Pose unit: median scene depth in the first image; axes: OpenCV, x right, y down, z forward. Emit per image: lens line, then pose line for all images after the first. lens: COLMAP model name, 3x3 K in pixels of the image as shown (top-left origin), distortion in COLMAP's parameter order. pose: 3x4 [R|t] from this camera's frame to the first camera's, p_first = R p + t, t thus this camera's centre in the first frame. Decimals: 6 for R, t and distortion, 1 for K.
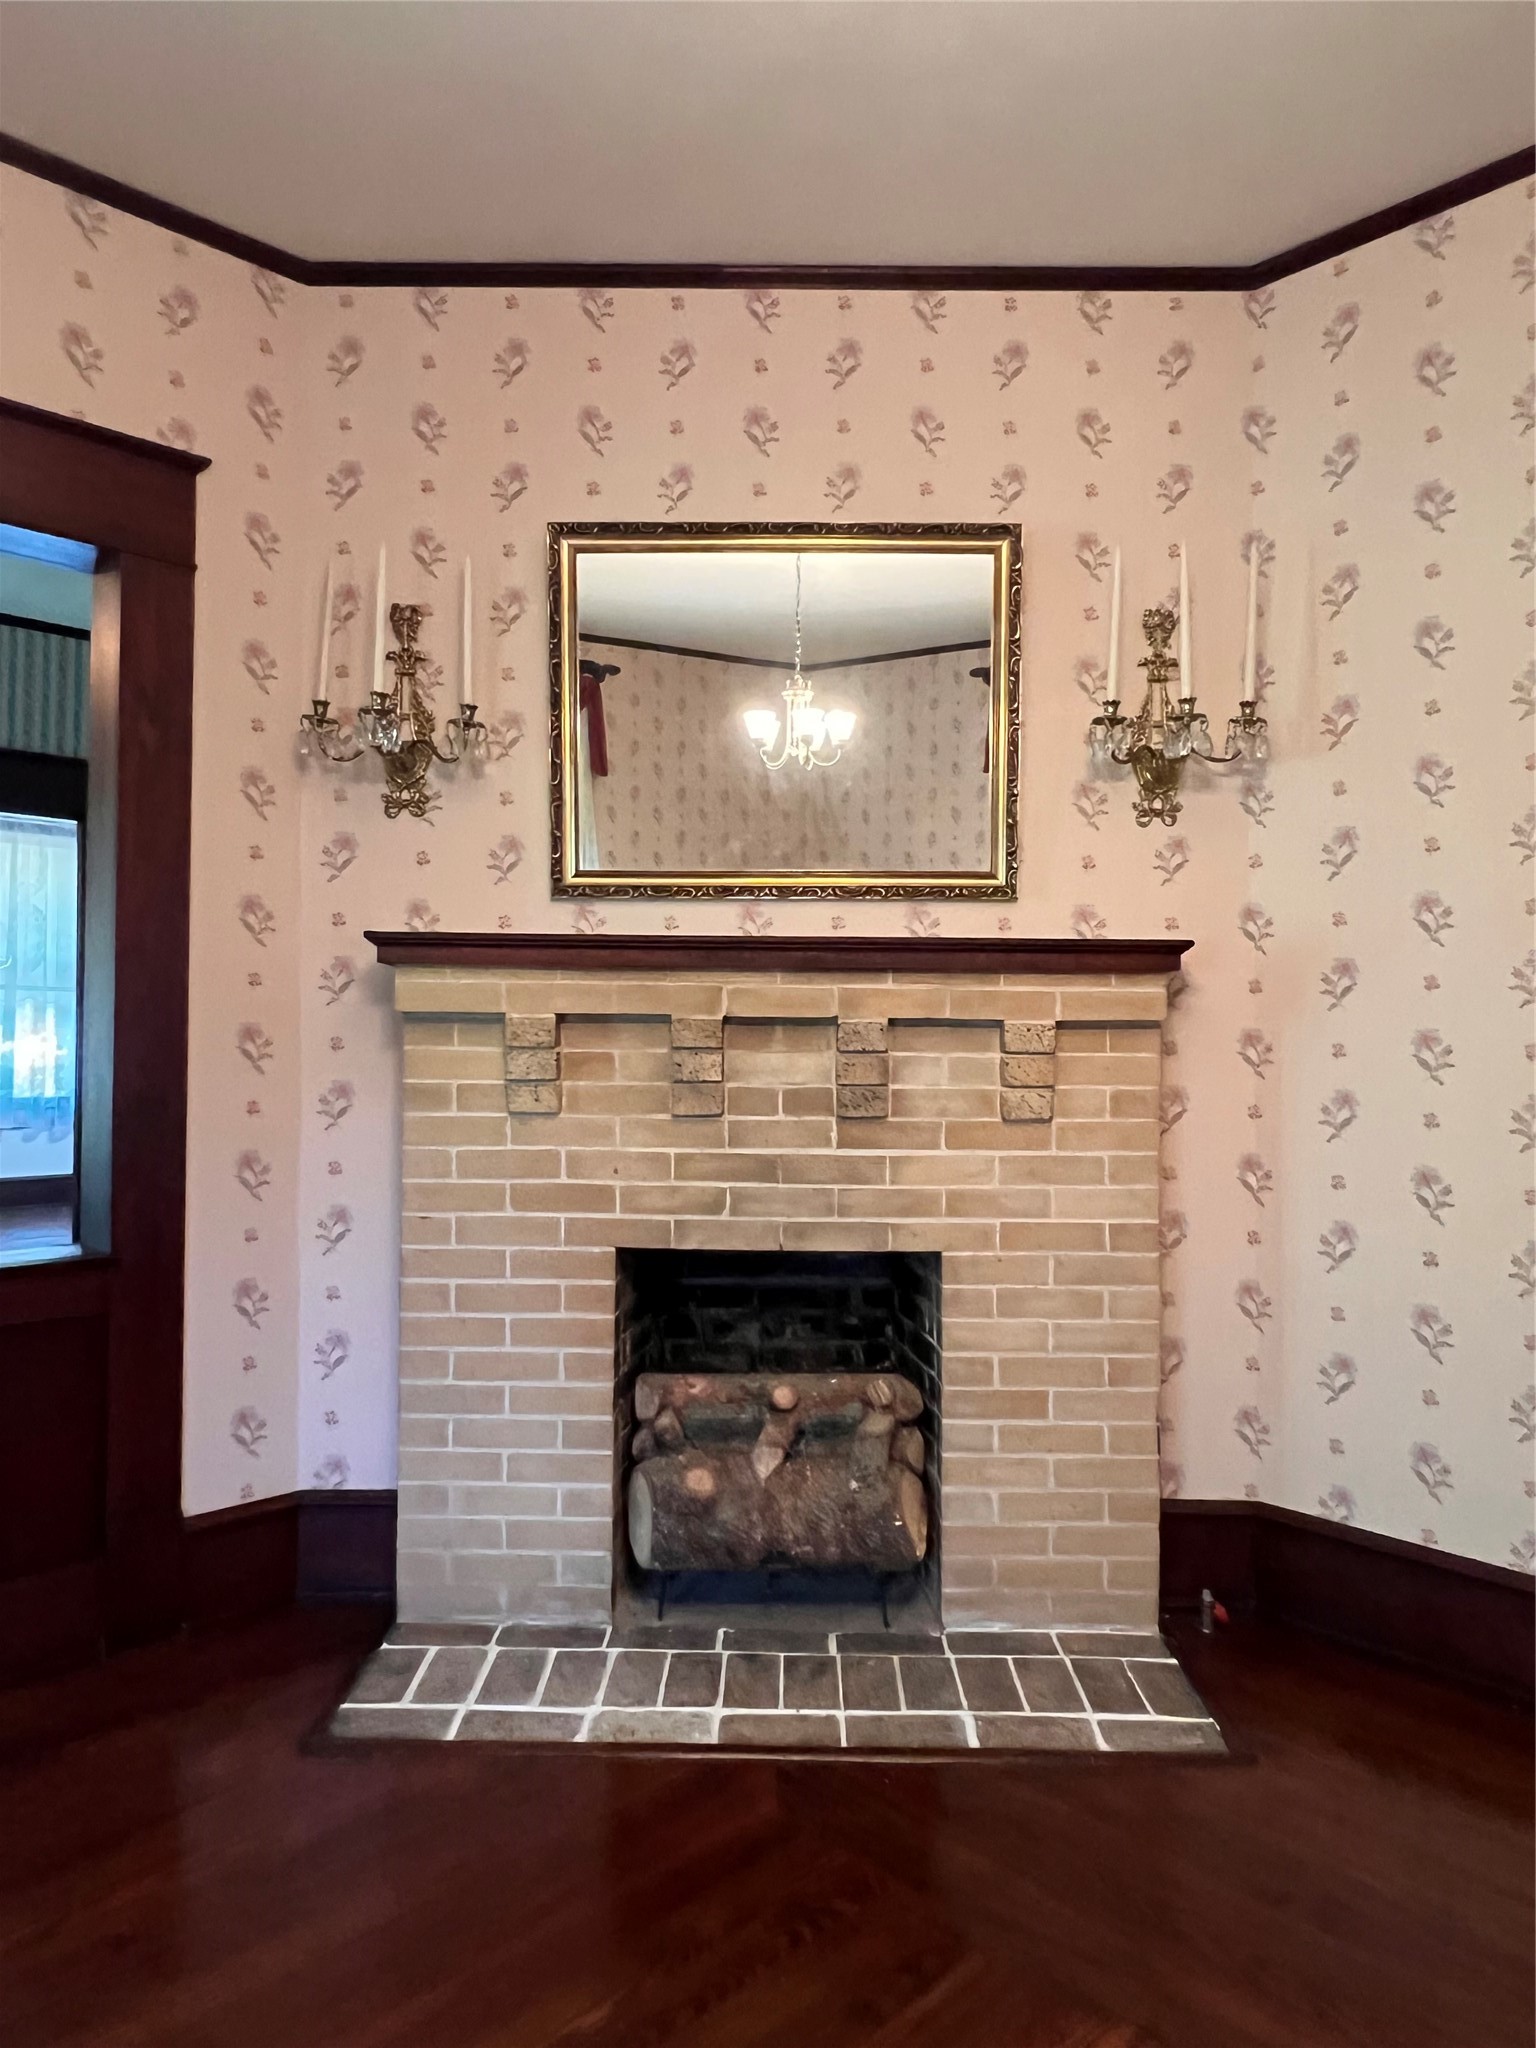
lens RADIAL K [[1279.6, 0, 768.0], [0, 1279.6, 1024.0], [0, 0, 1]] dist [0.000898, 0.001065]
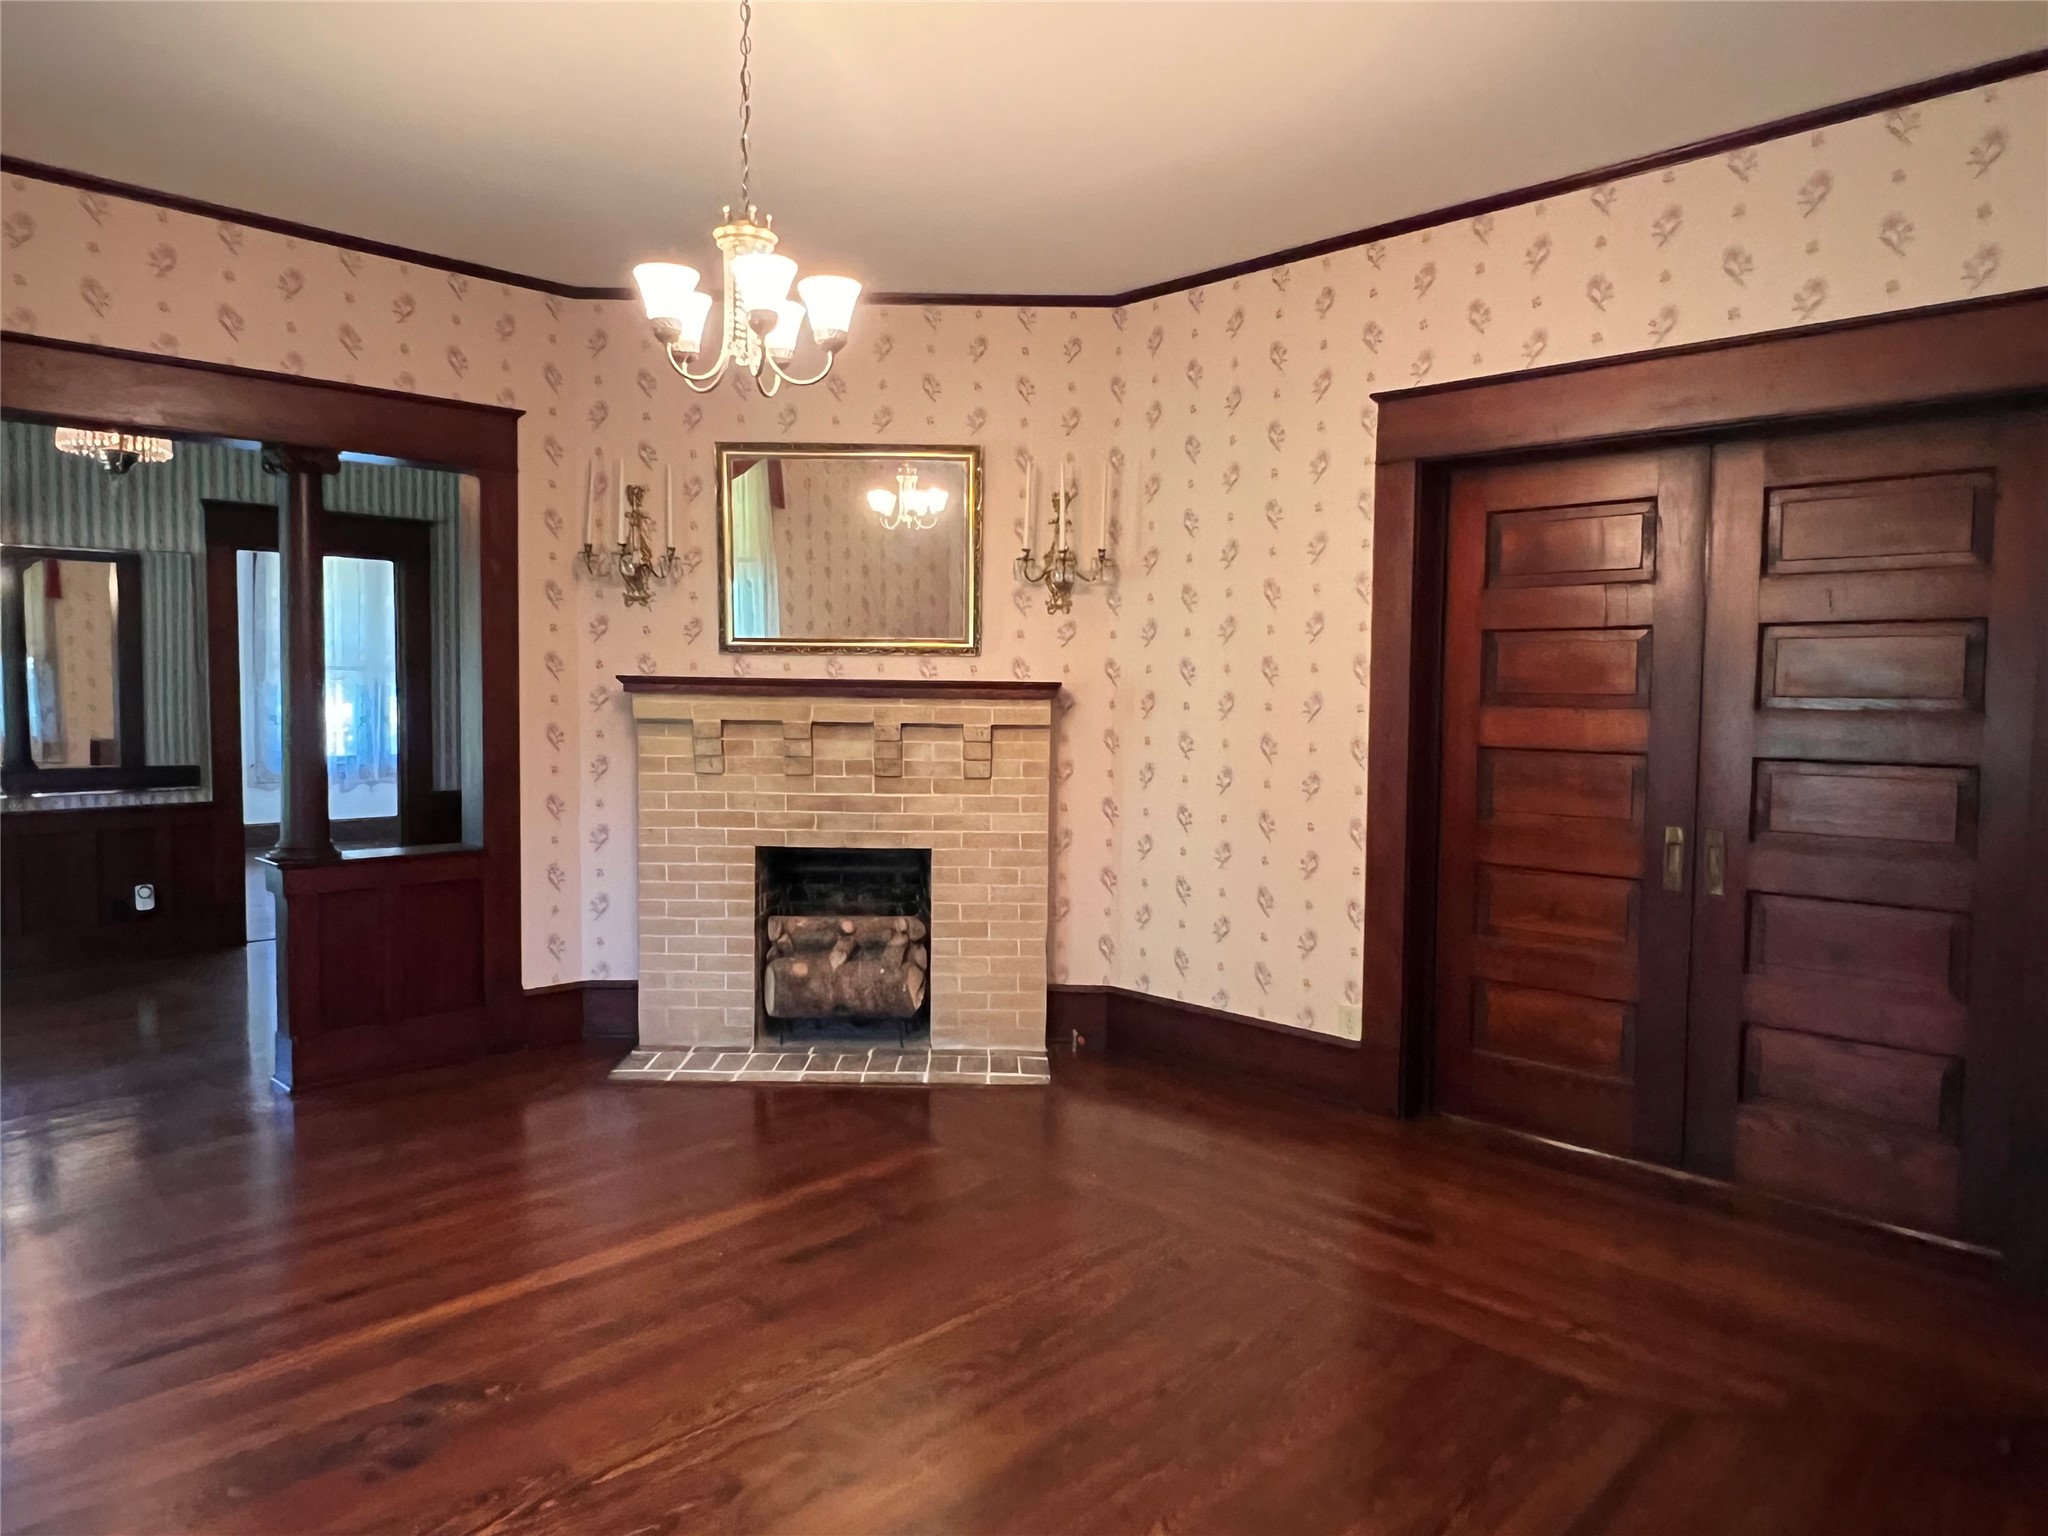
lens RADIAL K [[1330.3, 0, 1024.0], [0, 1330.3, 768.0], [0, 0, 1]] dist [-0.004572, -0.000769]
pose [[0.999818, 0.003705, 0.018719, 0.231124], [-0.004996, 0.997575, 0.069416, -0.072278], [-0.018417, -0.069497, 0.997412, -0.907554]]
